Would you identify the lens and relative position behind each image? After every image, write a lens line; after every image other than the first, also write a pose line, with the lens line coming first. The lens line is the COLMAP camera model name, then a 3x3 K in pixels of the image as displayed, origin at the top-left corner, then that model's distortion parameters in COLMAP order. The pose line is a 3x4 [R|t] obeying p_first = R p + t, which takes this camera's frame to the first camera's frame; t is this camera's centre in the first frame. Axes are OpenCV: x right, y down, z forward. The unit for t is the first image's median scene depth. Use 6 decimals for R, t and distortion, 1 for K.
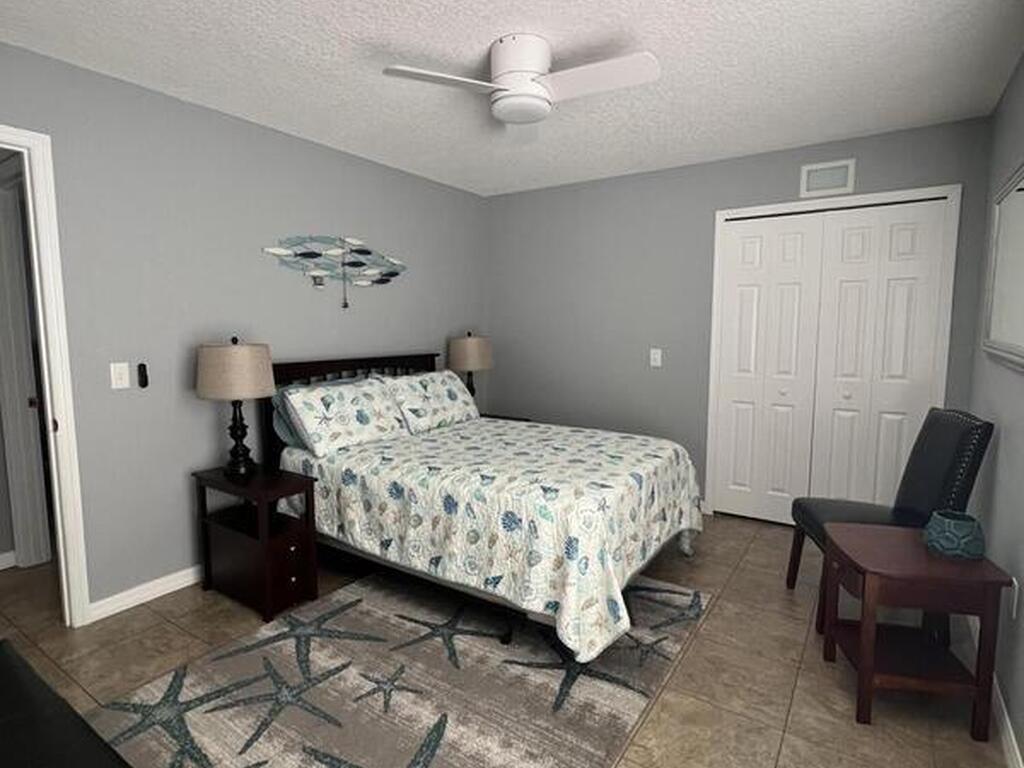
lens RADIAL K [[547.2, 0, 513.7], [0, 547.2, 385.2], [0, 0, 1]] dist [-0.002717, 0.002157]
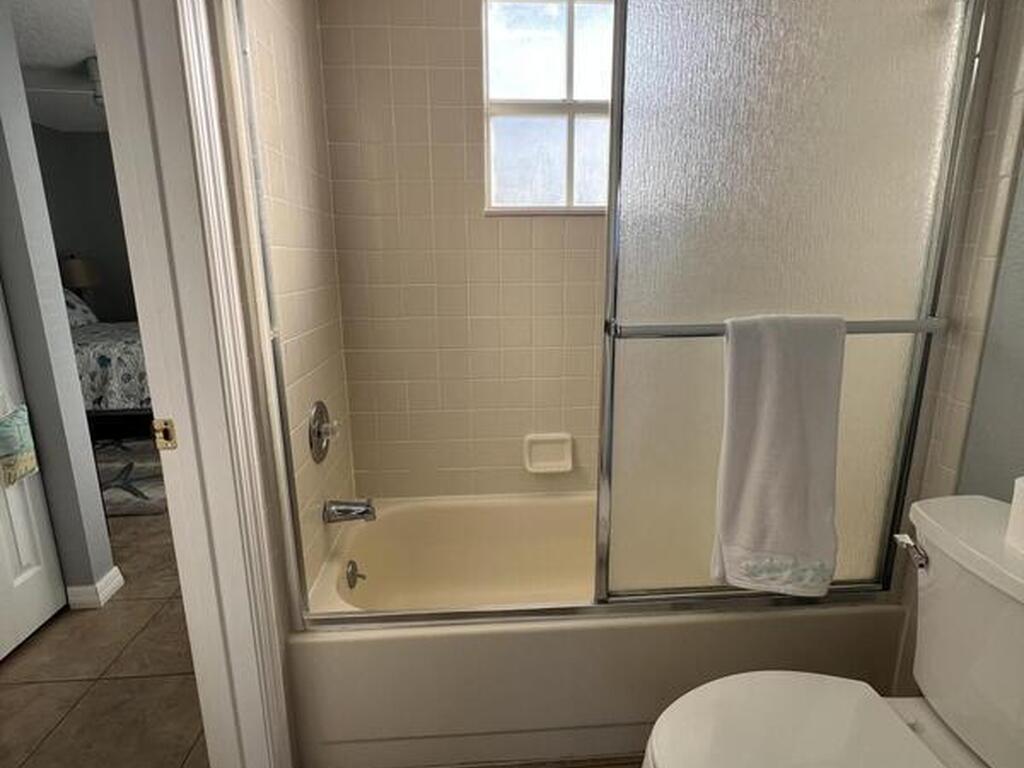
lens RADIAL K [[547.2, 0, 514.4], [0, 547.2, 380.5], [0, 0, 1]] dist [-0.002717, 0.002157]
pose [[0.789303, -0.146321, 0.596315, -0.135794], [0.078165, 0.987234, 0.138781, 0.153035], [-0.609009, -0.062929, 0.790663, -0.986479]]
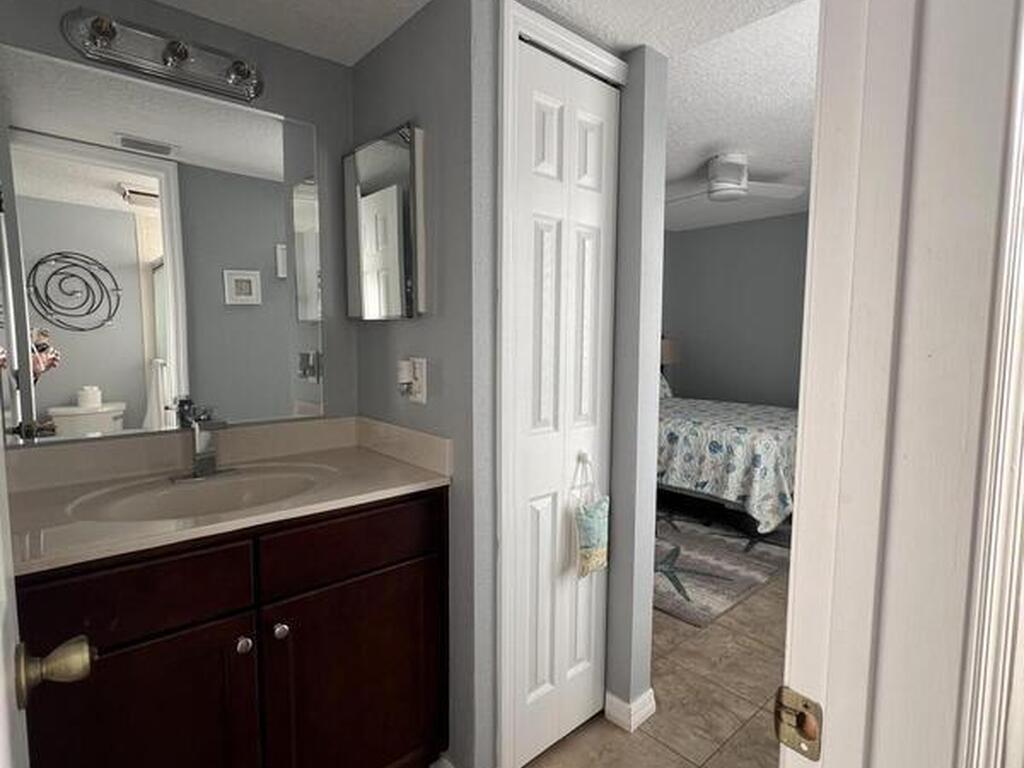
lens RADIAL K [[547.2, 0, 511.5], [0, 547.2, 384.5], [0, 0, 1]] dist [-0.002717, 0.002157]
pose [[0.964612, 0.023125, -0.262657, -0.160823], [-0.028074, 0.999492, -0.015104, 0.101201], [0.262175, 0.021943, 0.964771, -0.714590]]
